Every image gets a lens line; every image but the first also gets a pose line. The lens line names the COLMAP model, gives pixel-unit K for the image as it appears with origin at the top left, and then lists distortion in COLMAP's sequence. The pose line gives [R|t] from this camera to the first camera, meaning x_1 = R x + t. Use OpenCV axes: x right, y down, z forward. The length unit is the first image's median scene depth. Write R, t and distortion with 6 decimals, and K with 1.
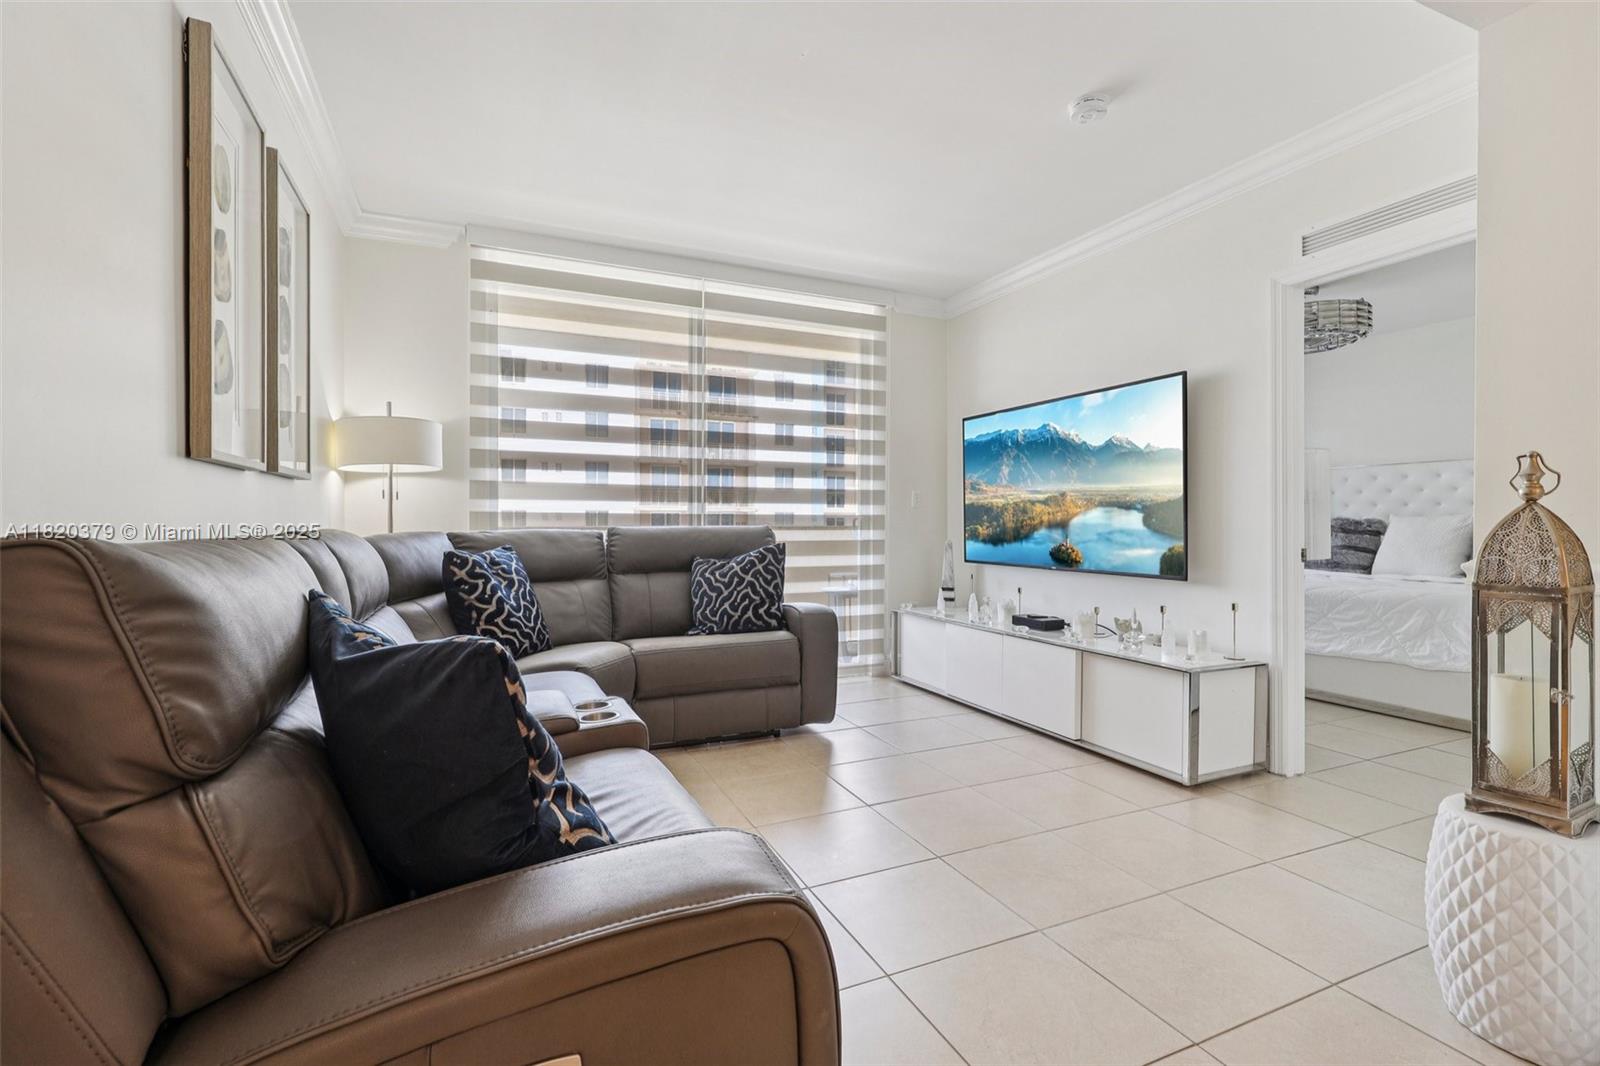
lens RADIAL K [[737.6, 0, 793.4], [0, 737.6, 530.1], [0, 0, 1]] dist [-0.000946, -0.000208]
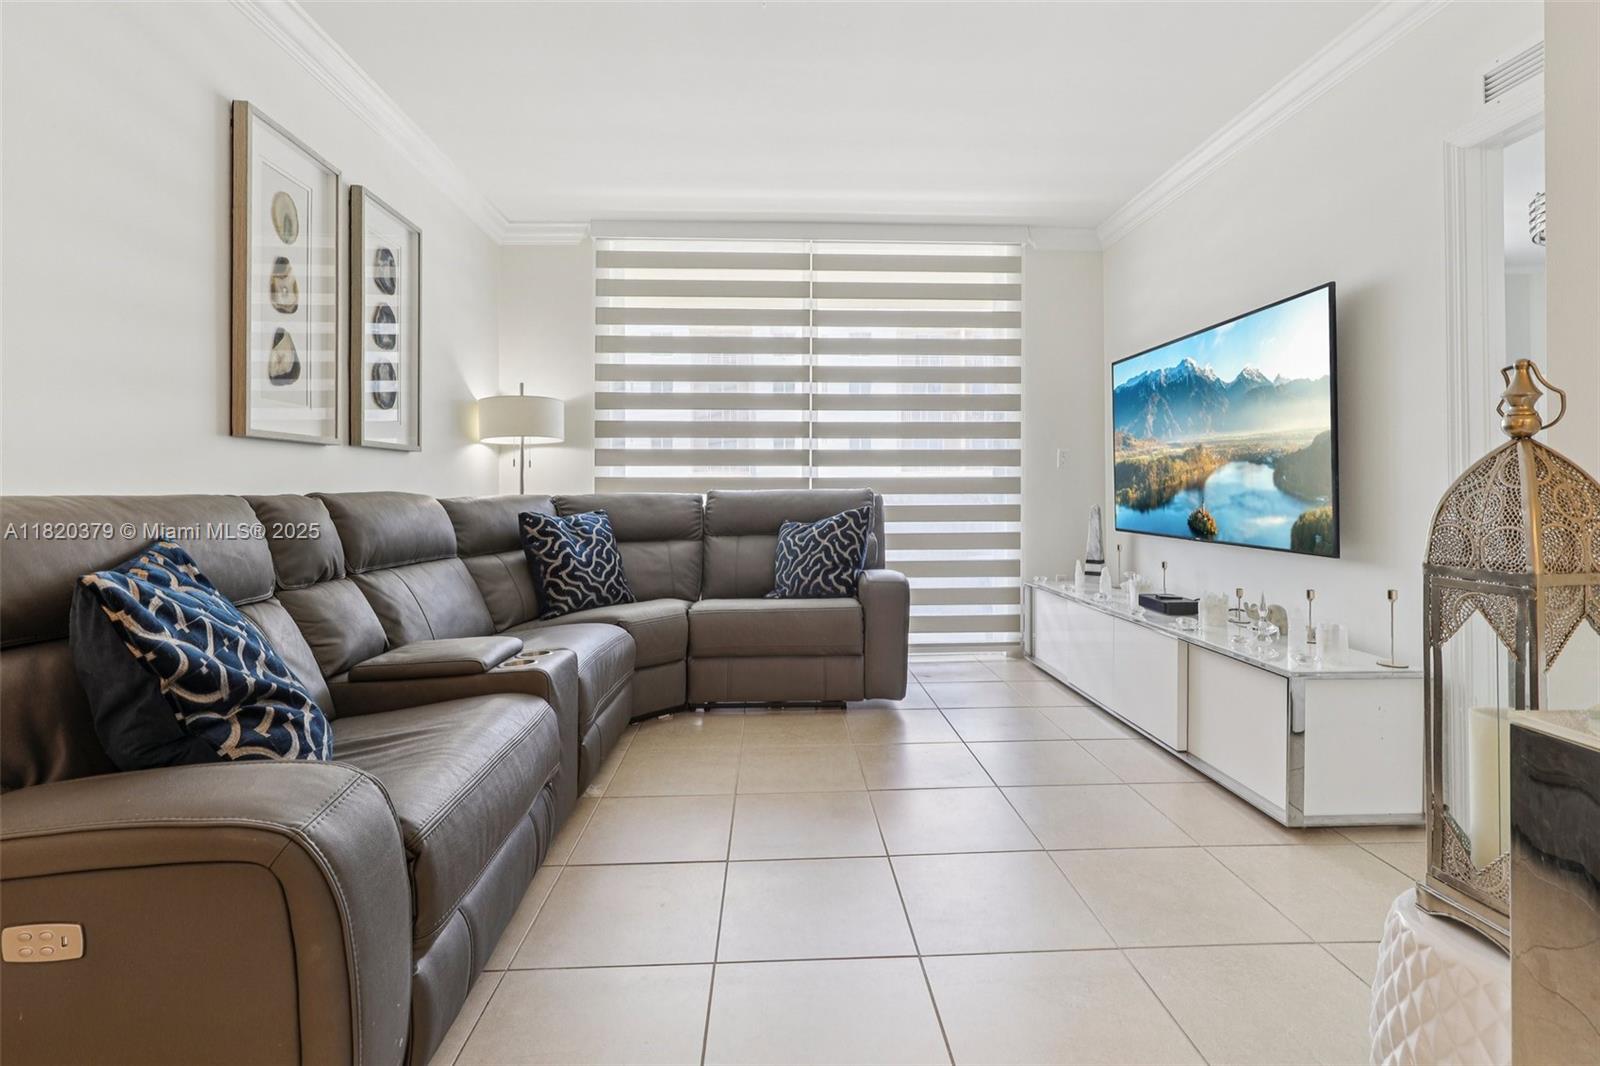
lens RADIAL K [[737.6, 0, 793.4], [0, 737.6, 530.1], [0, 0, 1]] dist [-0.000946, -0.000208]
pose [[0.916103, 0.017414, -0.400564, 0.297349], [0.000756, 0.998980, 0.045158, 0.004735], [0.400942, -0.041672, 0.915155, 0.096360]]
